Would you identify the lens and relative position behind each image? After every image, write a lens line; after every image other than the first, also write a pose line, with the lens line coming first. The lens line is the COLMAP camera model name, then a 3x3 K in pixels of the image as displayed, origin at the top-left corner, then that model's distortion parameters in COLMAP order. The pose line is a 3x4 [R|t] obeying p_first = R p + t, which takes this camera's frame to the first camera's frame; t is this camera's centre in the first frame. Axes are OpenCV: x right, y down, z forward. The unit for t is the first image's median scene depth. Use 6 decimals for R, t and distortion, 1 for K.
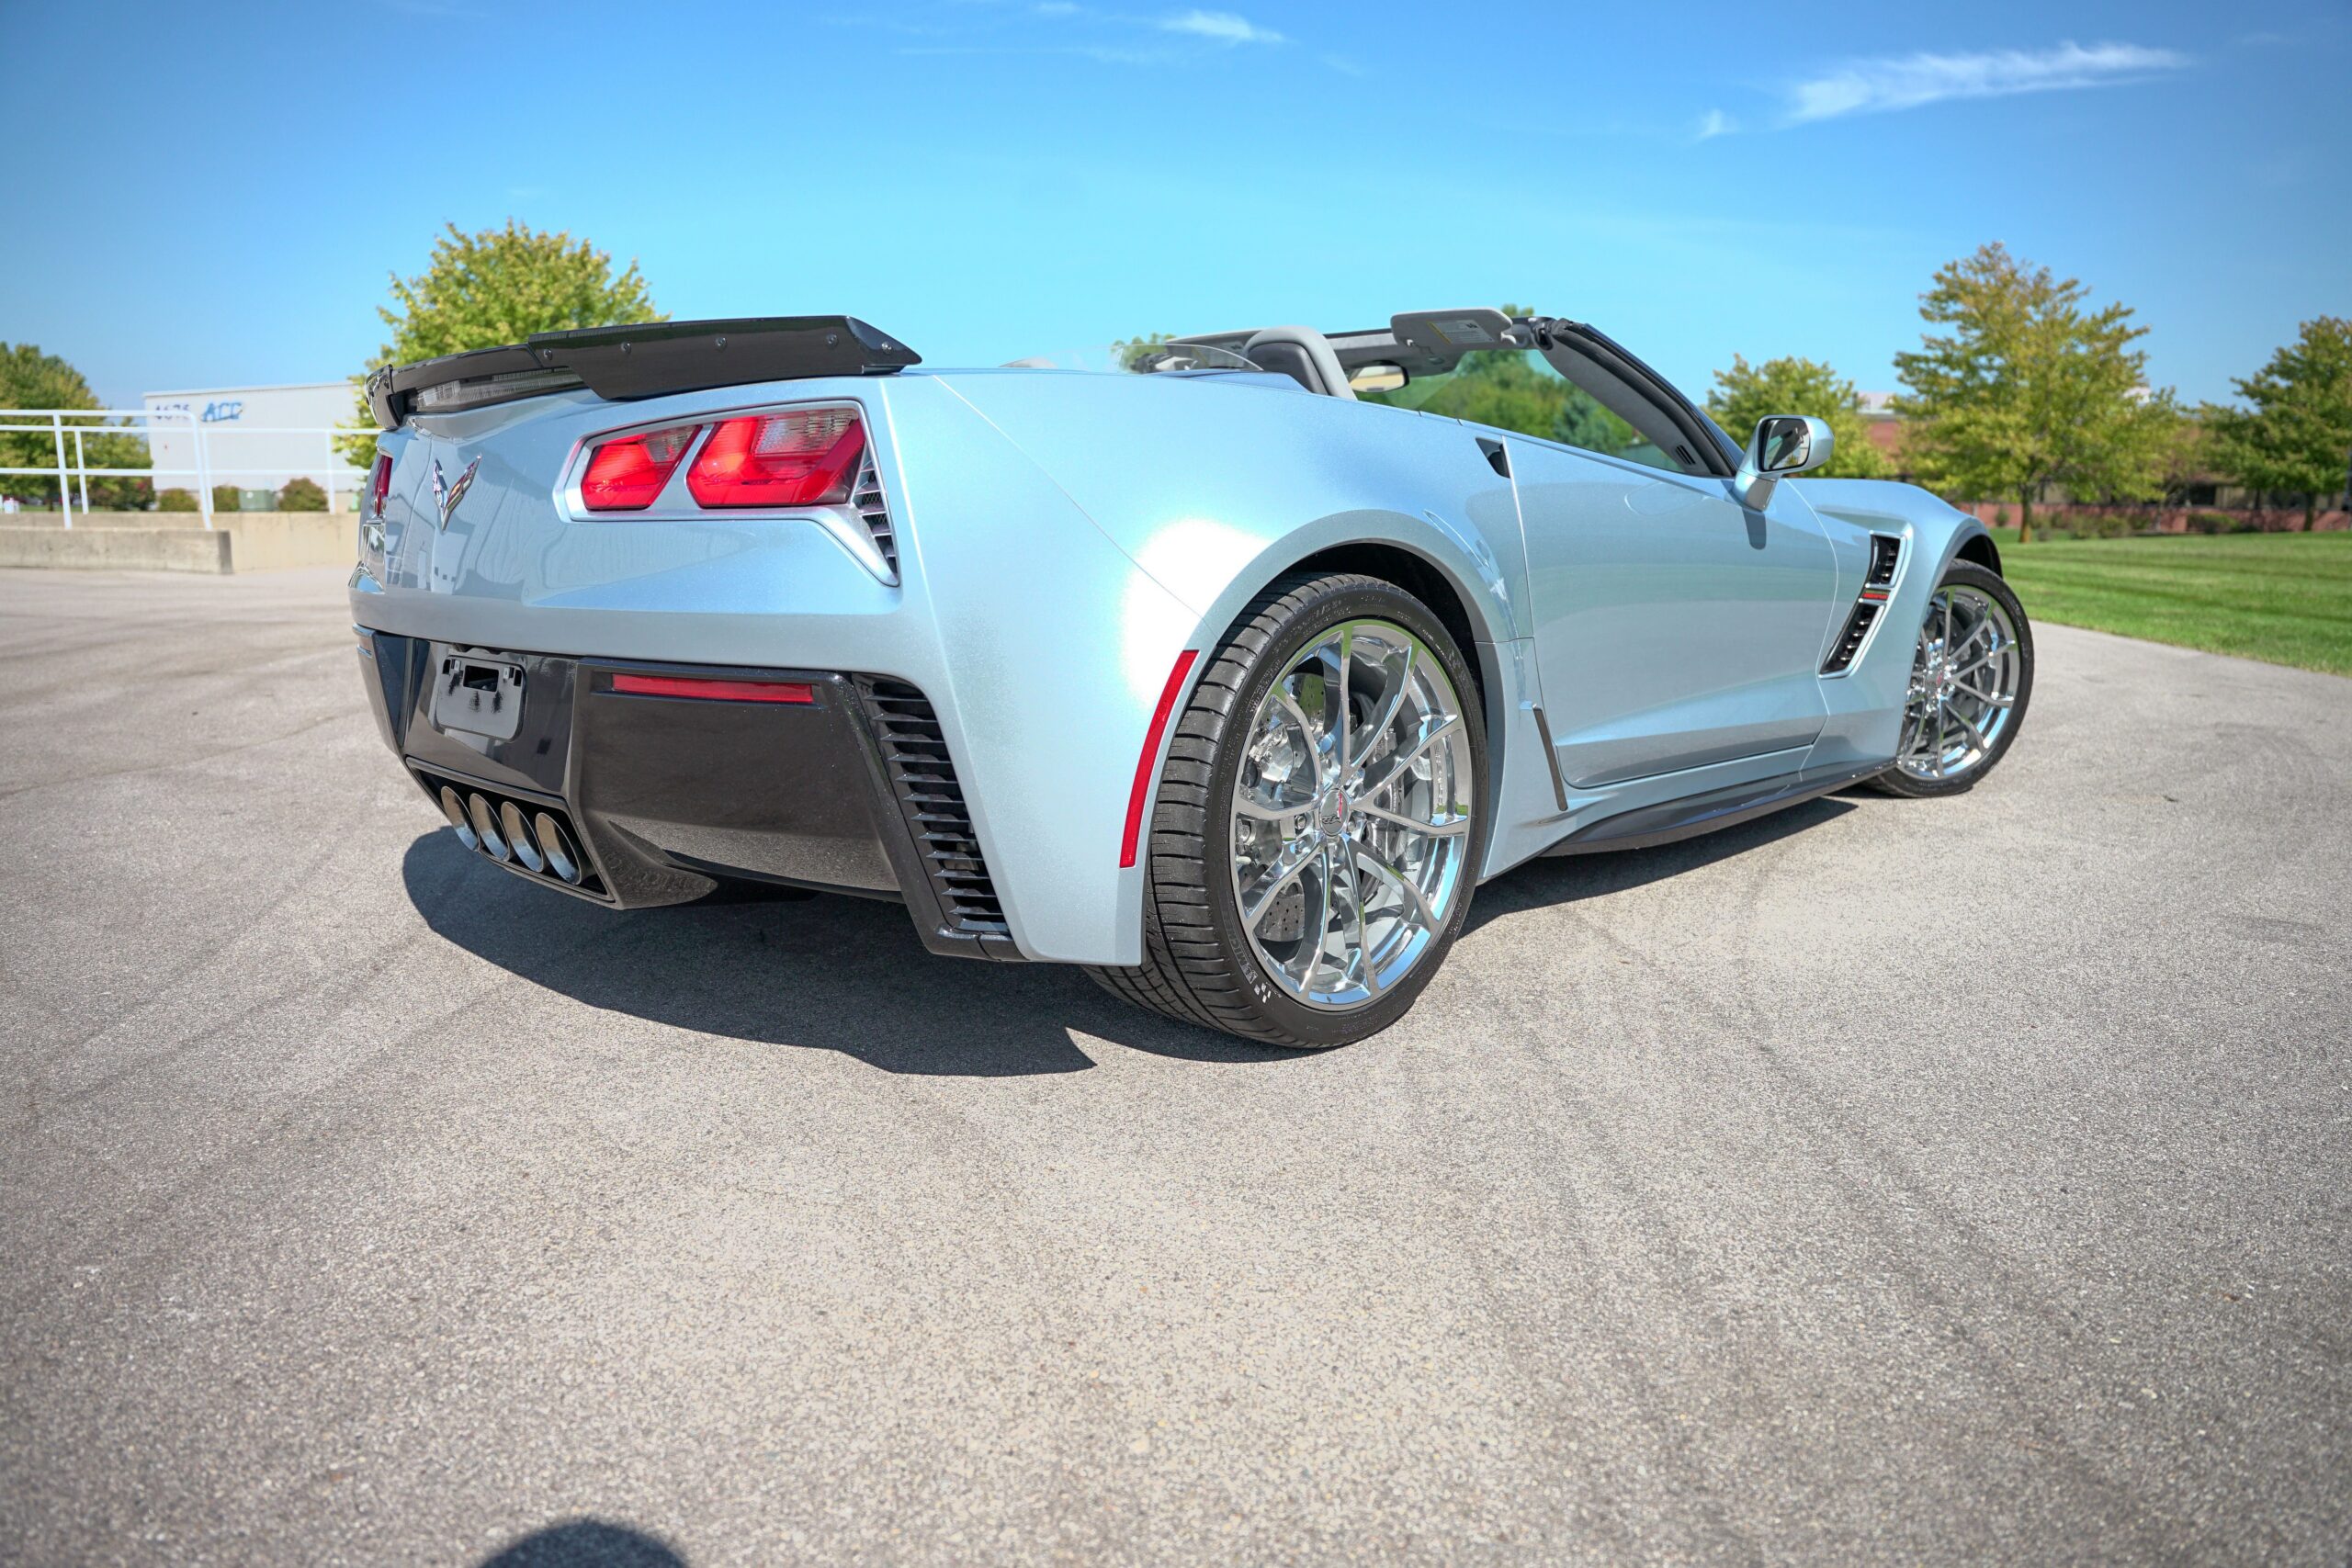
lens RADIAL K [[1605.0, 0, 1175.9], [0, 1605.0, 775.9], [0, 0, 1]] dist [-0.133549, 0.100410]
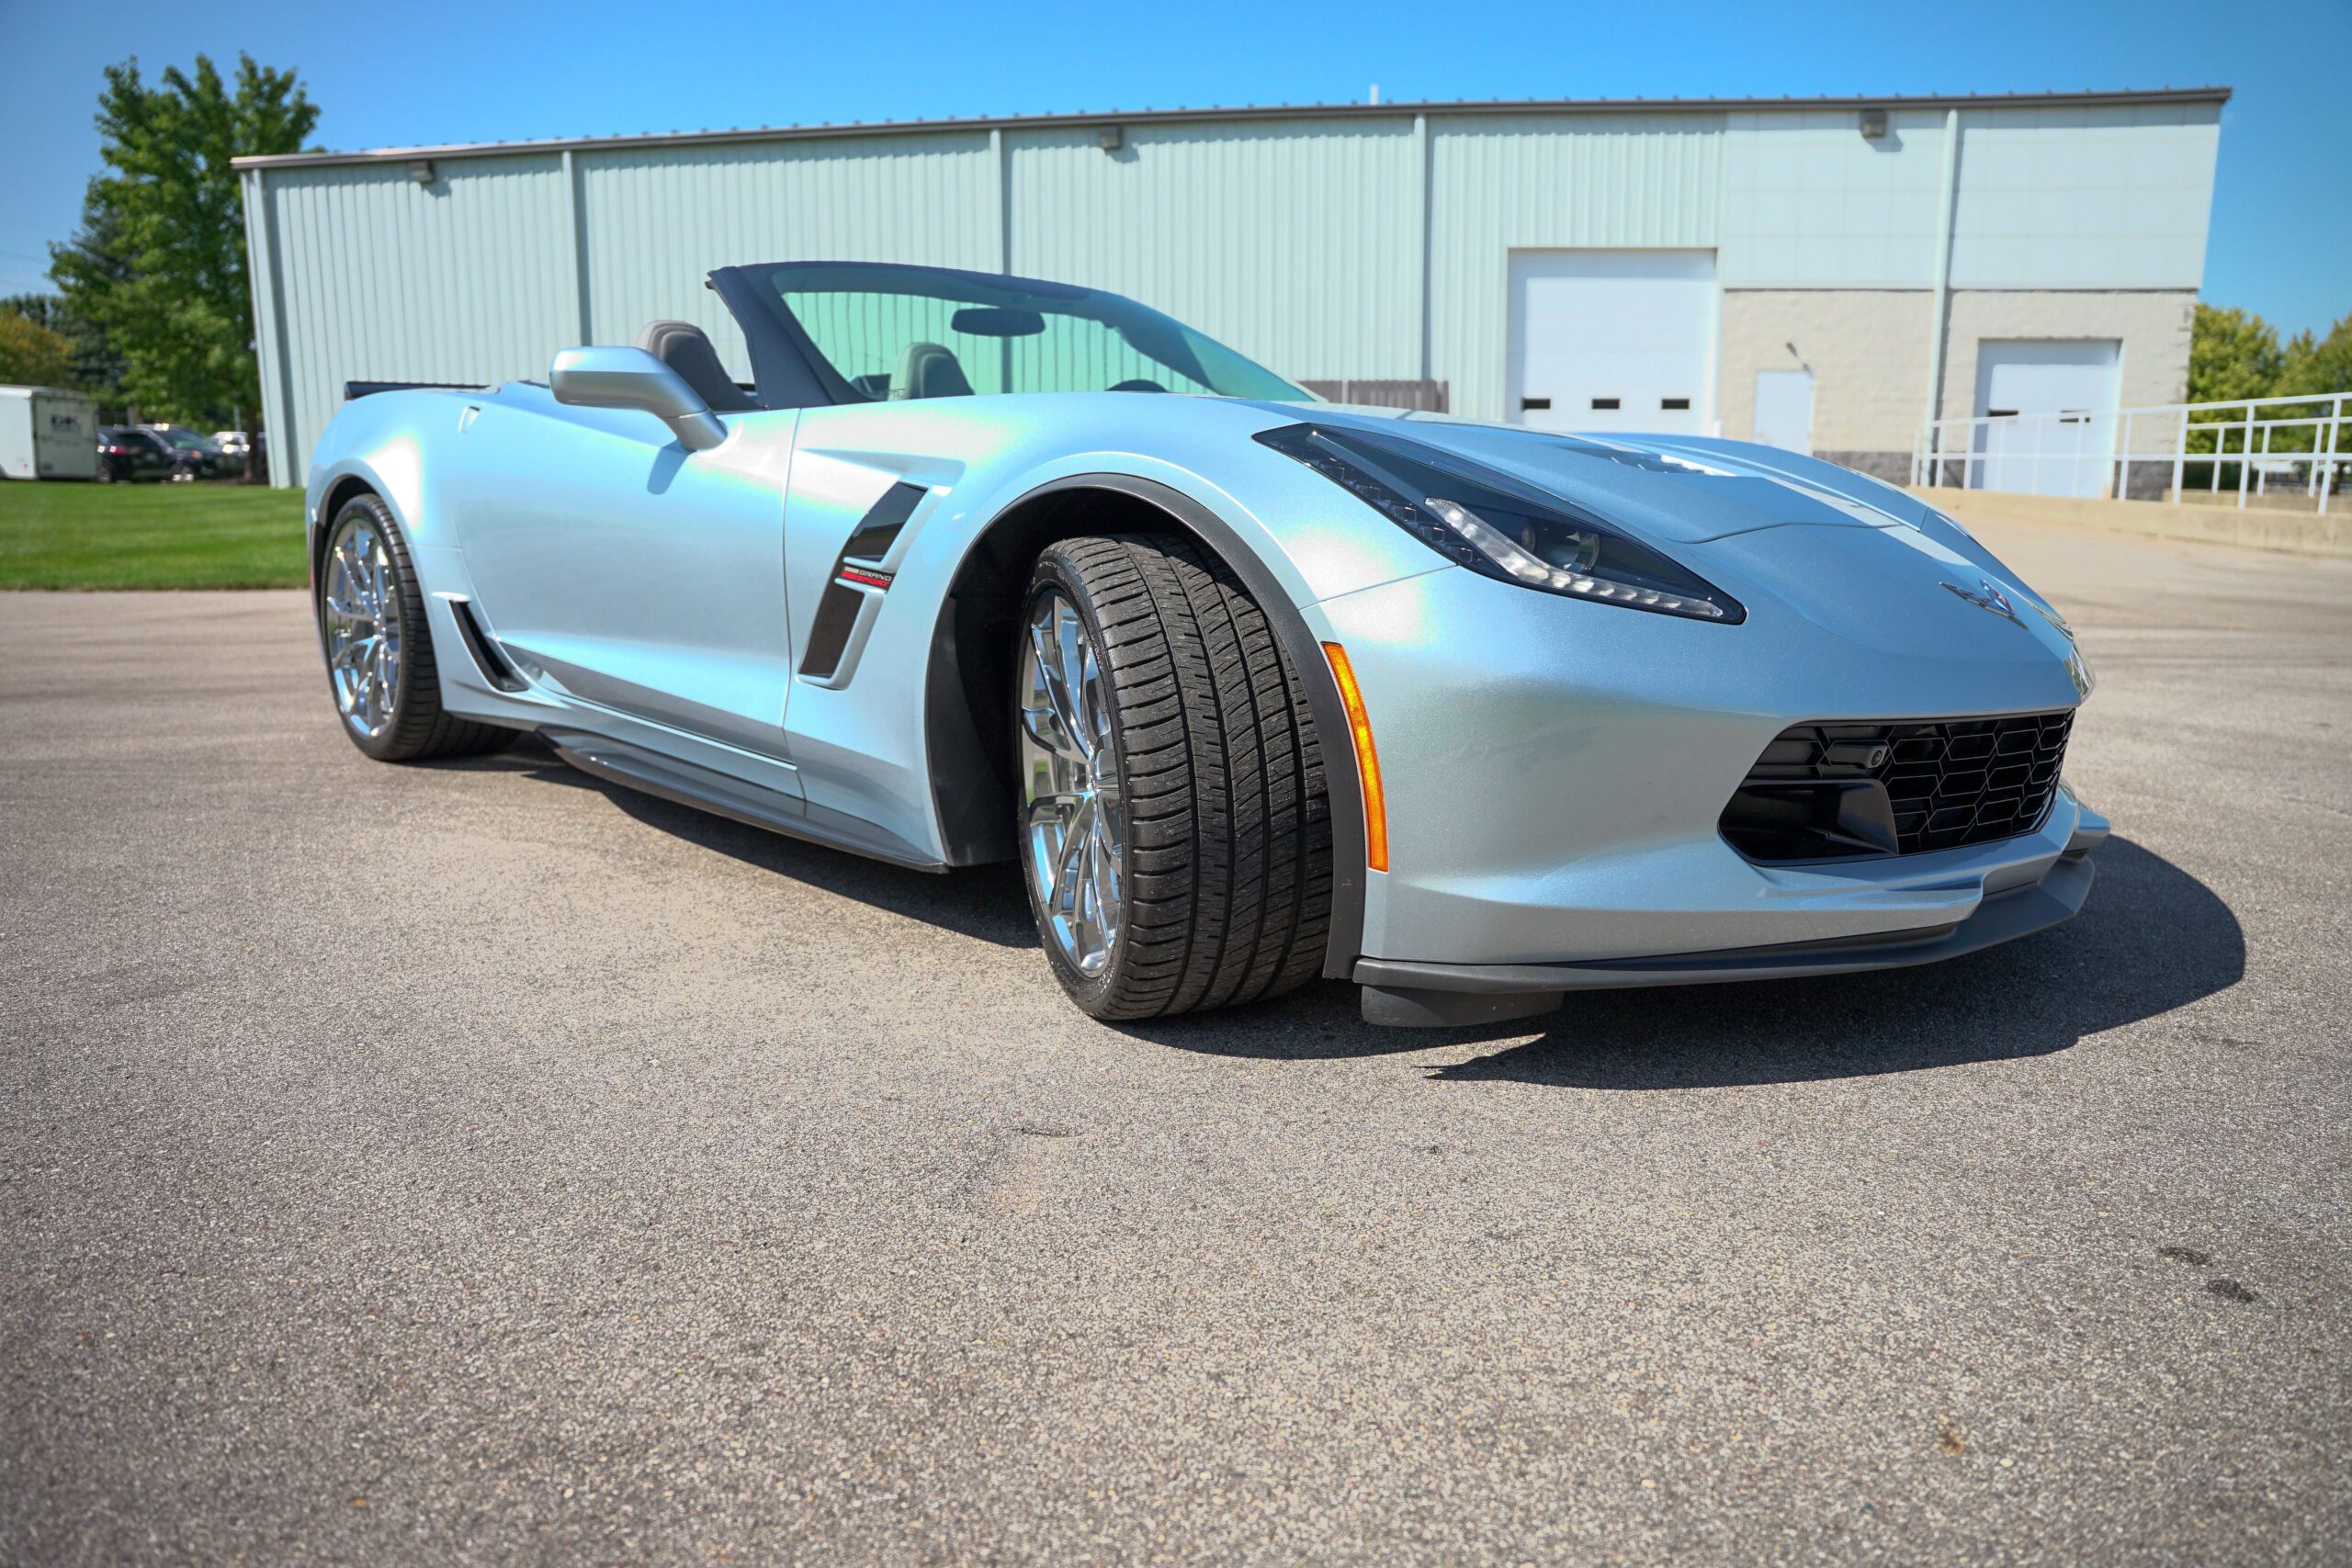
lens RADIAL K [[1605.0, 0, 1191.1], [0, 1605.0, 780.4], [0, 0, 1]] dist [-0.133549, 0.100410]
pose [[-0.002495, 0.182391, -0.983223, 1.722343], [-0.185680, 0.966043, 0.179675, -0.275891], [0.982607, 0.183013, 0.031456, 1.749136]]
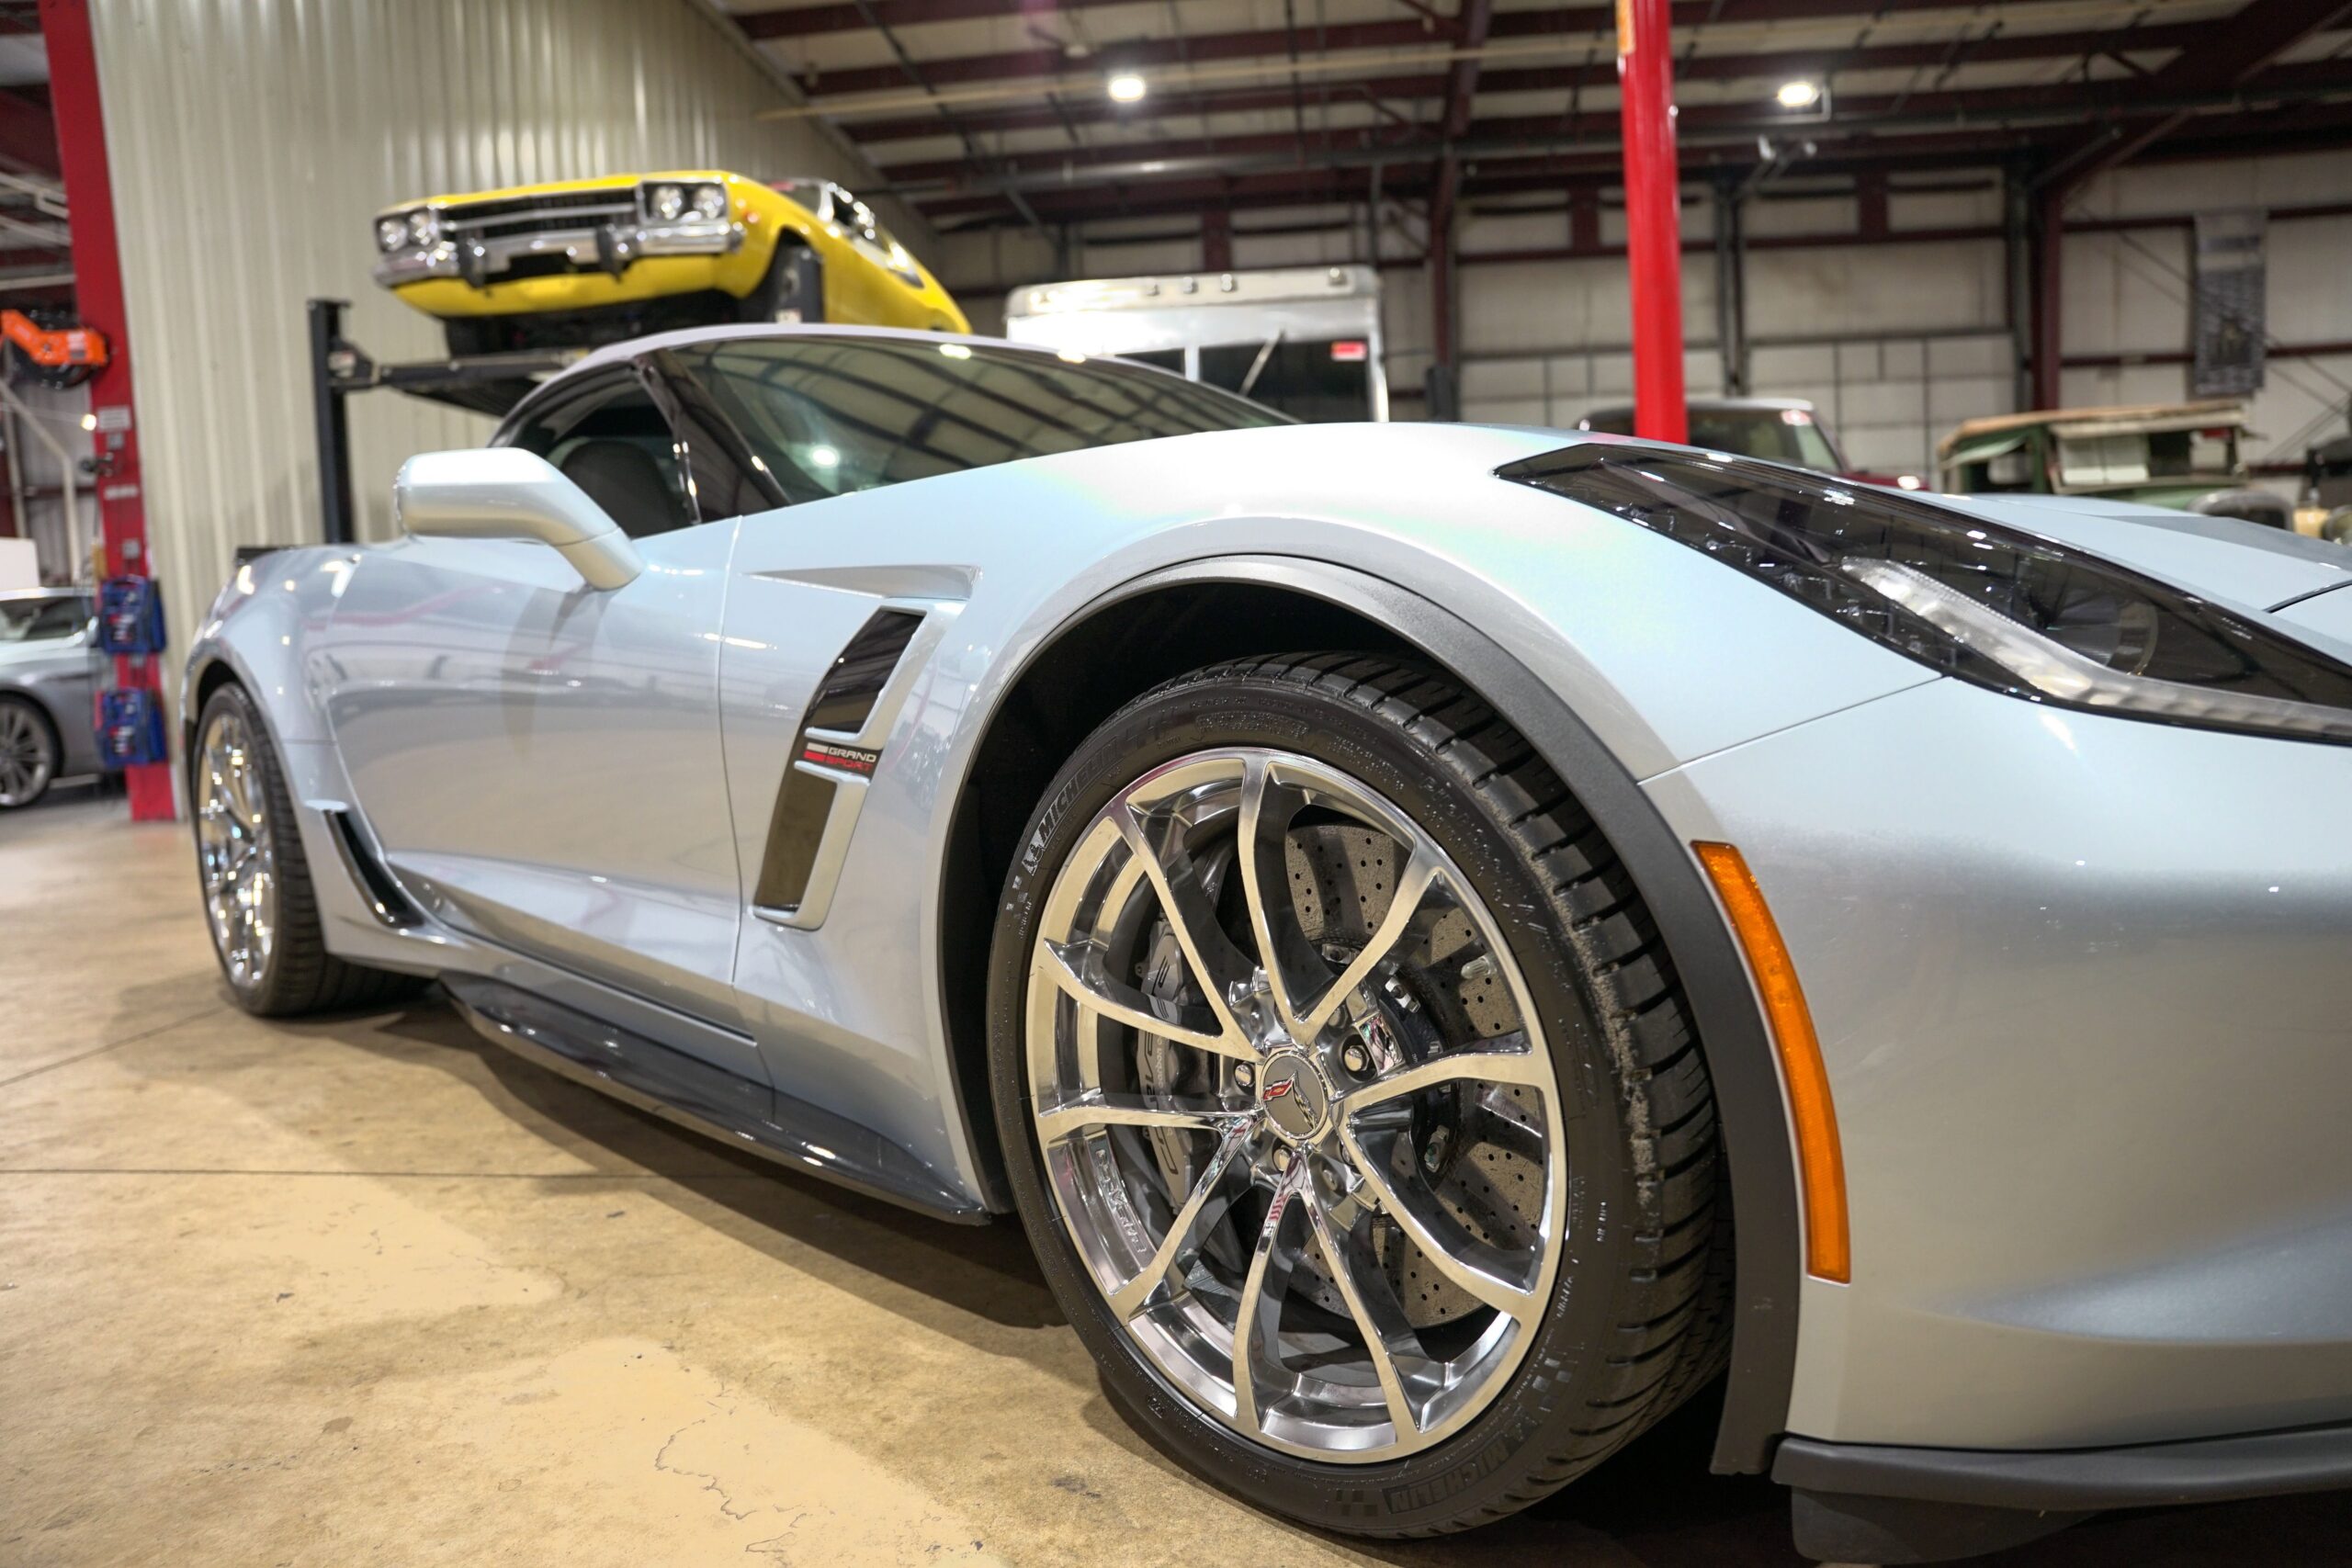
lens RADIAL K [[1605.0, 0, 1184.6], [0, 1605.0, 781.3], [0, 0, 1]] dist [-0.133549, 0.100410]
pose [[-0.019341, 0.095693, -0.995223, 1.348472], [-0.122303, 0.987707, 0.097347, -0.251856], [0.992304, 0.123601, -0.007400, 1.700740]]
